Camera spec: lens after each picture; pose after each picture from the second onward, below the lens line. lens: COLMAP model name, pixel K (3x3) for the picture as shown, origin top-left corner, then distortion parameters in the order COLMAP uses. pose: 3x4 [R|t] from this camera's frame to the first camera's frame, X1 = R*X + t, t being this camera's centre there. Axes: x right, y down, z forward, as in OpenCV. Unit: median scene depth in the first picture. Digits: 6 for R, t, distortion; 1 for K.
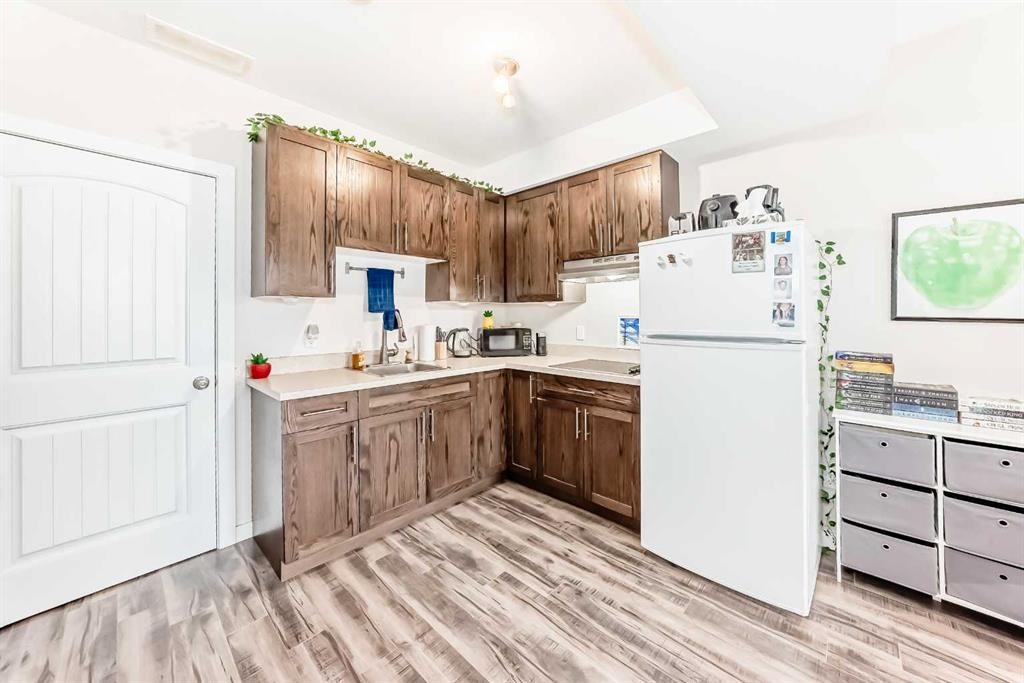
lens RADIAL K [[371.6, 0, 522.5], [0, 371.6, 311.0], [0, 0, 1]] dist [-0.010875, 0.002282]
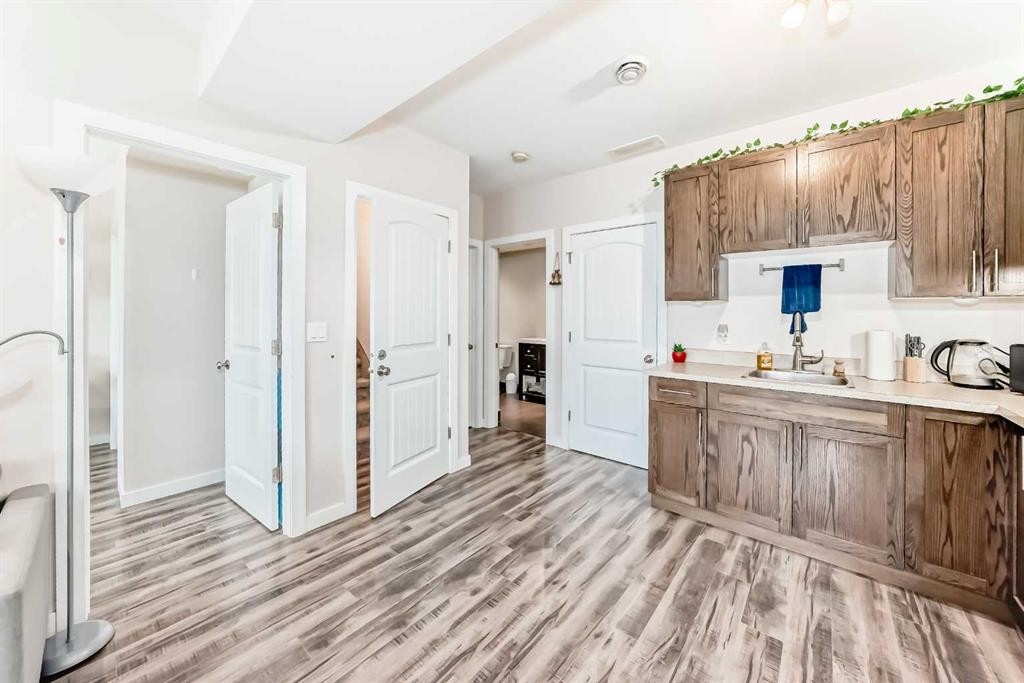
lens RADIAL K [[371.6, 0, 518.7], [0, 371.6, 314.7], [0, 0, 1]] dist [-0.010875, 0.002282]
pose [[0.059027, 0.002451, -0.998253, 0.603278], [-0.001241, 0.999996, 0.002382, 0.006452], [0.998256, 0.001098, 0.059030, 0.339020]]
